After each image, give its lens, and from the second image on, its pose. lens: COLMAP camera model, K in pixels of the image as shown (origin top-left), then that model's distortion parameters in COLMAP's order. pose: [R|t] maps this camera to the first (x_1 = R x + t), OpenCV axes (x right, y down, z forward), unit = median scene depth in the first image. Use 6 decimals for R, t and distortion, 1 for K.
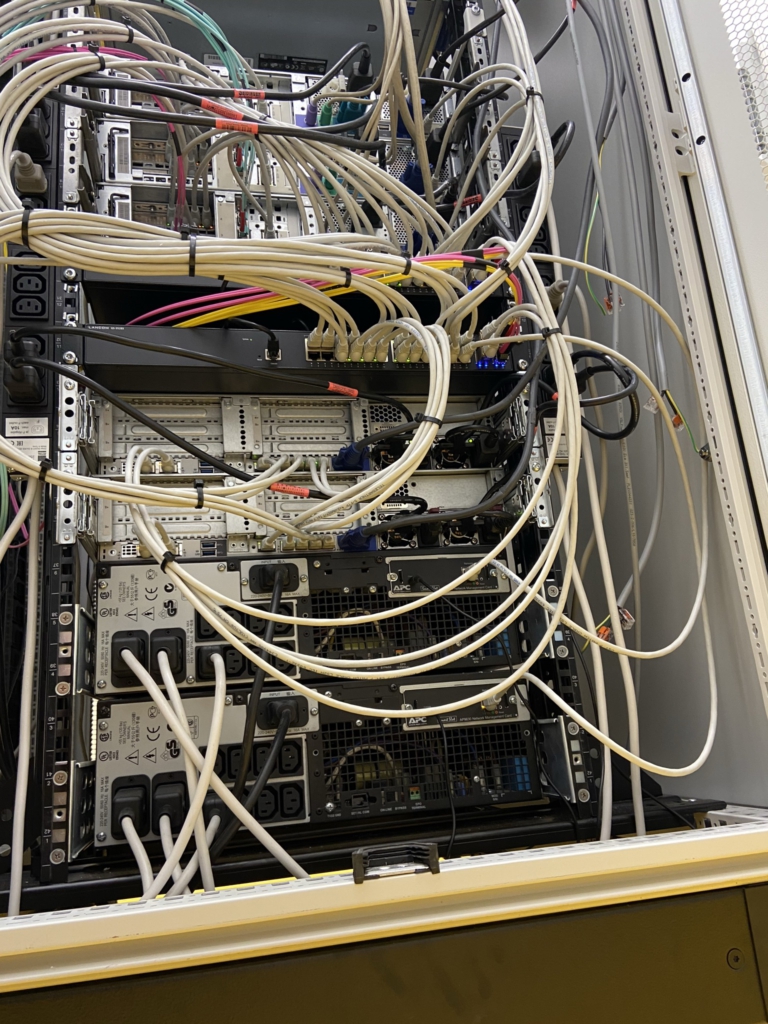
lens RADIAL K [[811.8, 0, 382.5], [0, 811.8, 520.8], [0, 0, 1]] dist [0.093339, -0.106251]
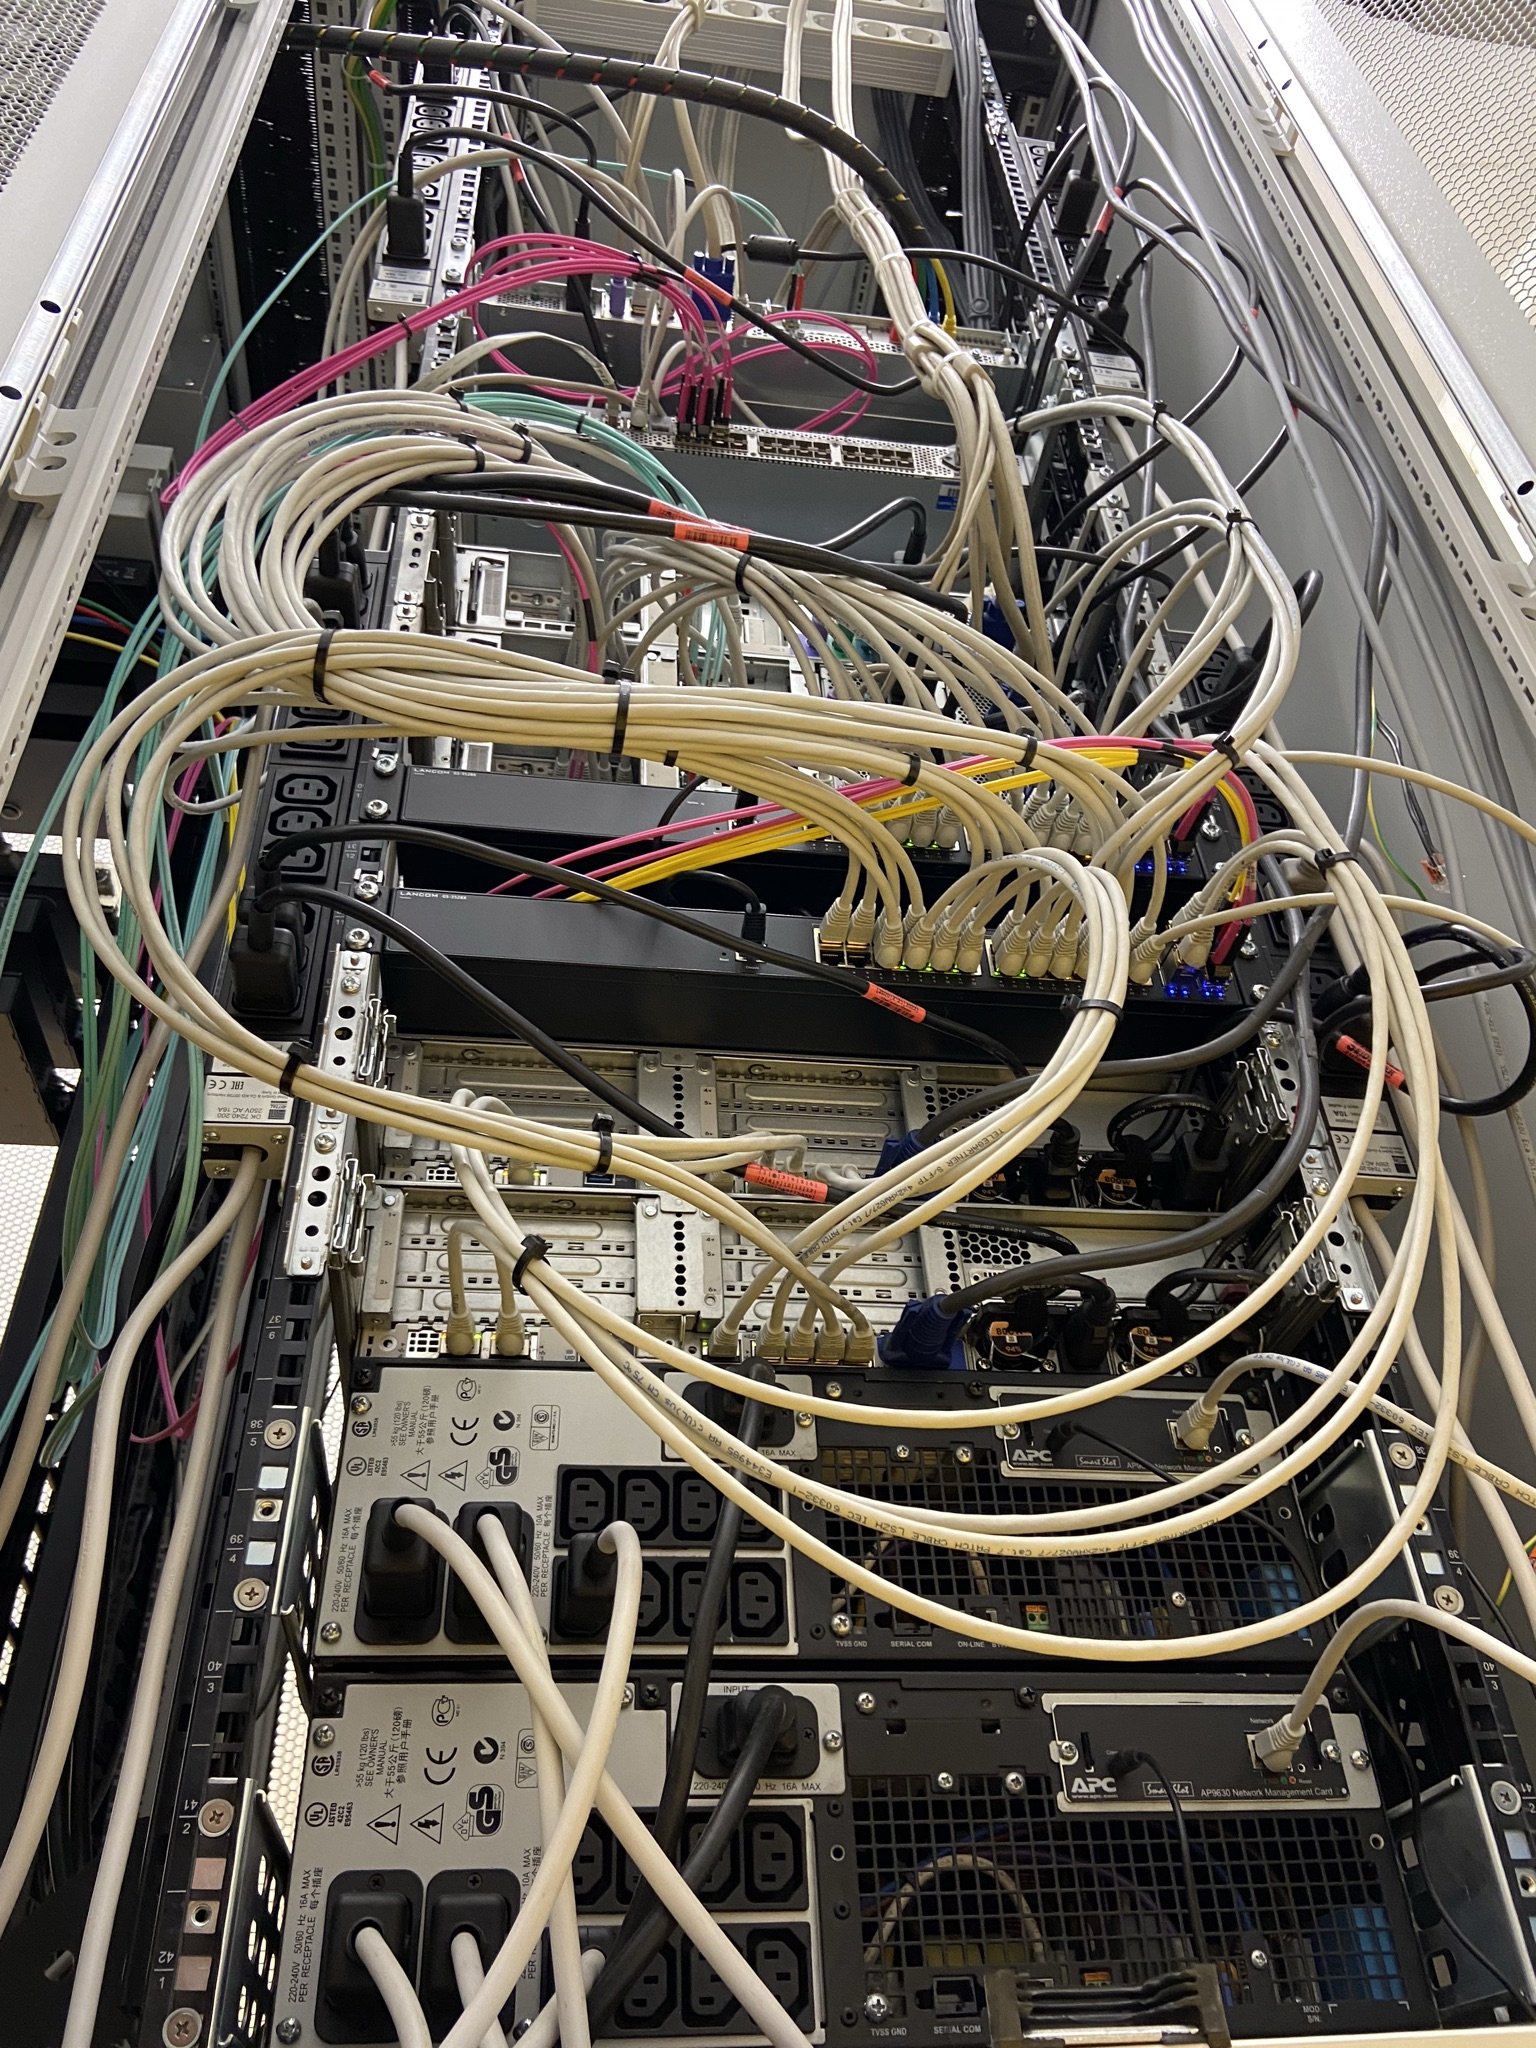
lens RADIAL K [[1623.7, 0, 768.2], [0, 1623.7, 950.0], [0, 0, 1]] dist [0.093339, -0.106251]
pose [[0.997384, -0.003313, -0.072213, -0.054975], [-0.025816, 0.916749, -0.398630, 0.199677], [0.067522, 0.399451, 0.914265, 0.101093]]
